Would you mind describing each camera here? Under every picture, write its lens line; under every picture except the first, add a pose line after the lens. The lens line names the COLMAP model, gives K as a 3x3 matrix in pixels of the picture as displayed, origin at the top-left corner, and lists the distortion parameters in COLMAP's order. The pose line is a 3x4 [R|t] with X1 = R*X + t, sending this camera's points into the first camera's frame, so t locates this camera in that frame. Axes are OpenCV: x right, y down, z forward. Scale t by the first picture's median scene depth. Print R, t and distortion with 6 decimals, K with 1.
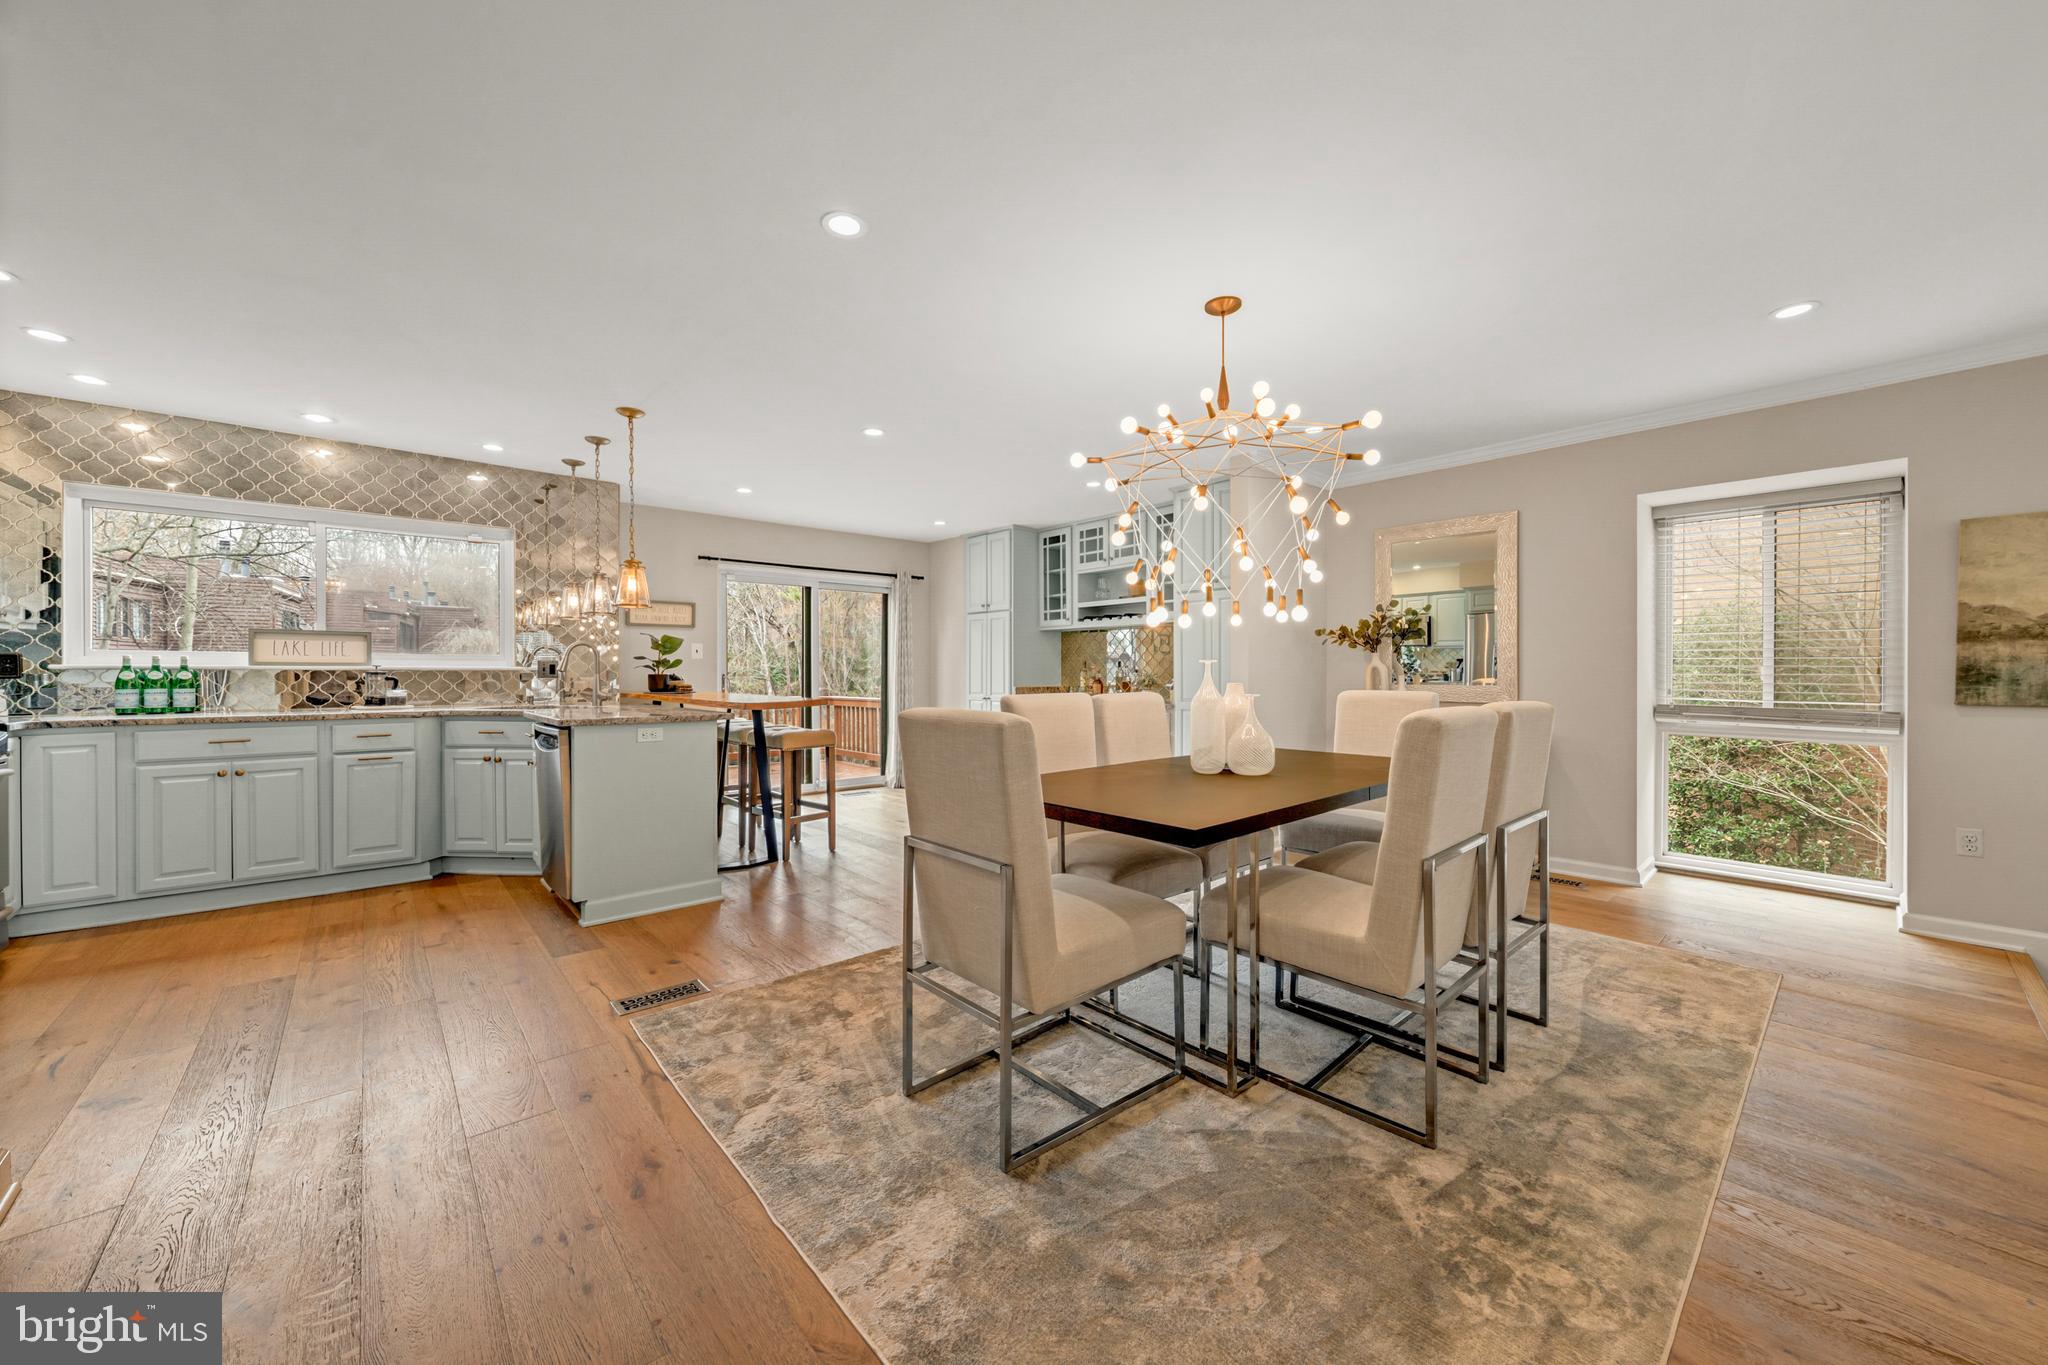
lens RADIAL K [[753.8, 0, 1010.7], [0, 753.8, 677.6], [0, 0, 1]] dist [0.001511, 0.000022]
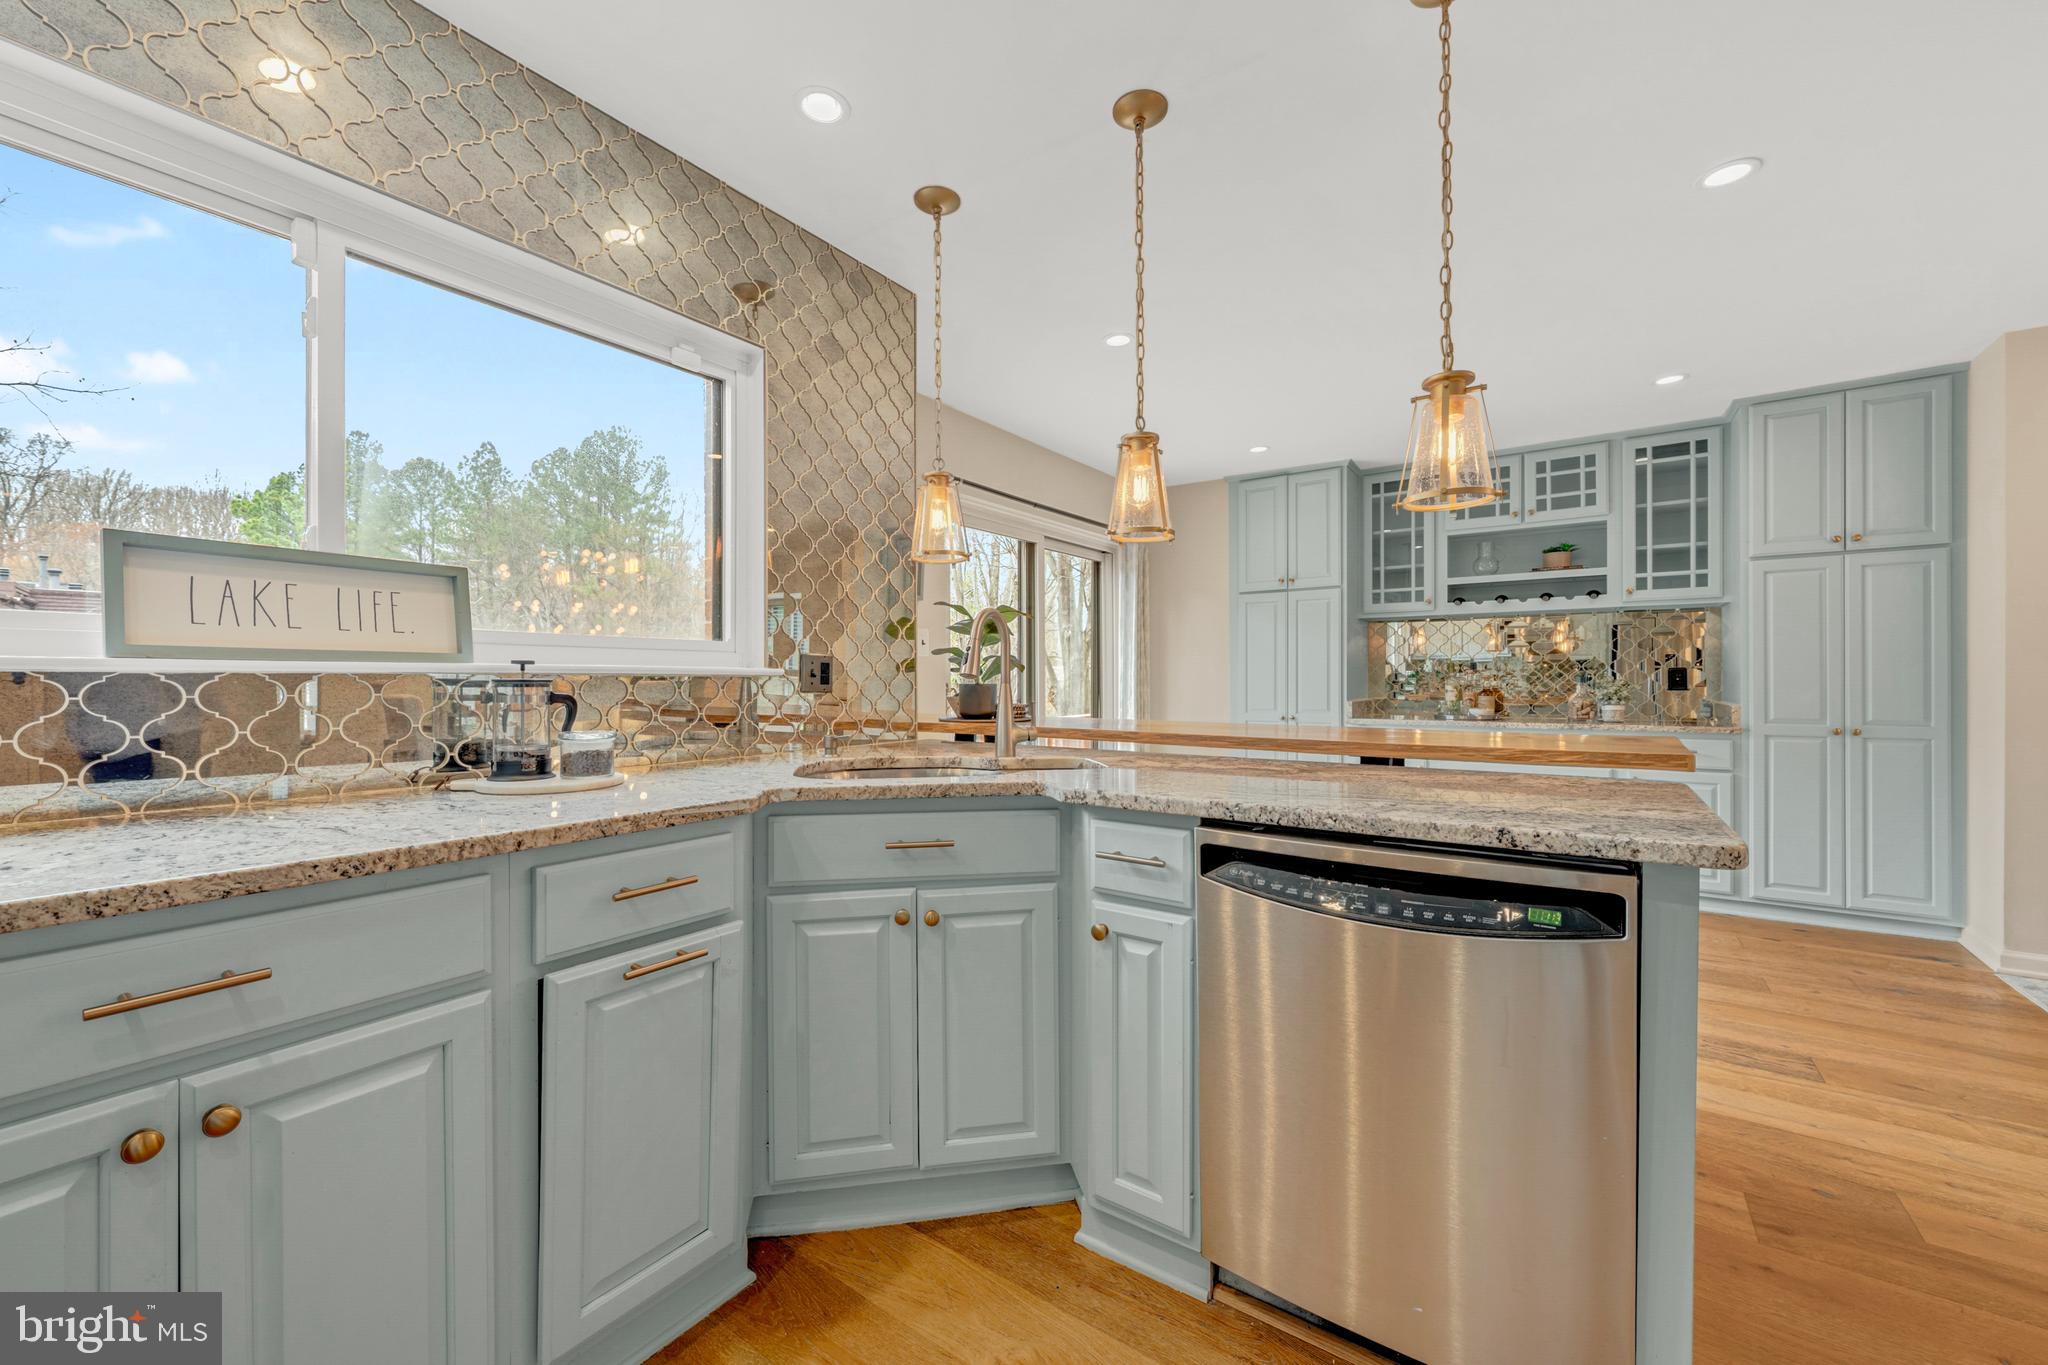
lens RADIAL K [[789.2, 0, 1008.9], [0, 789.2, 681.7], [0, 0, 1]] dist [-0.003854, -0.000079]
pose [[0.970960, -0.002697, 0.239227, -0.664738], [0.003728, 0.999986, -0.003859, -0.004192], [-0.239213, 0.004638, 0.970956, 0.559030]]
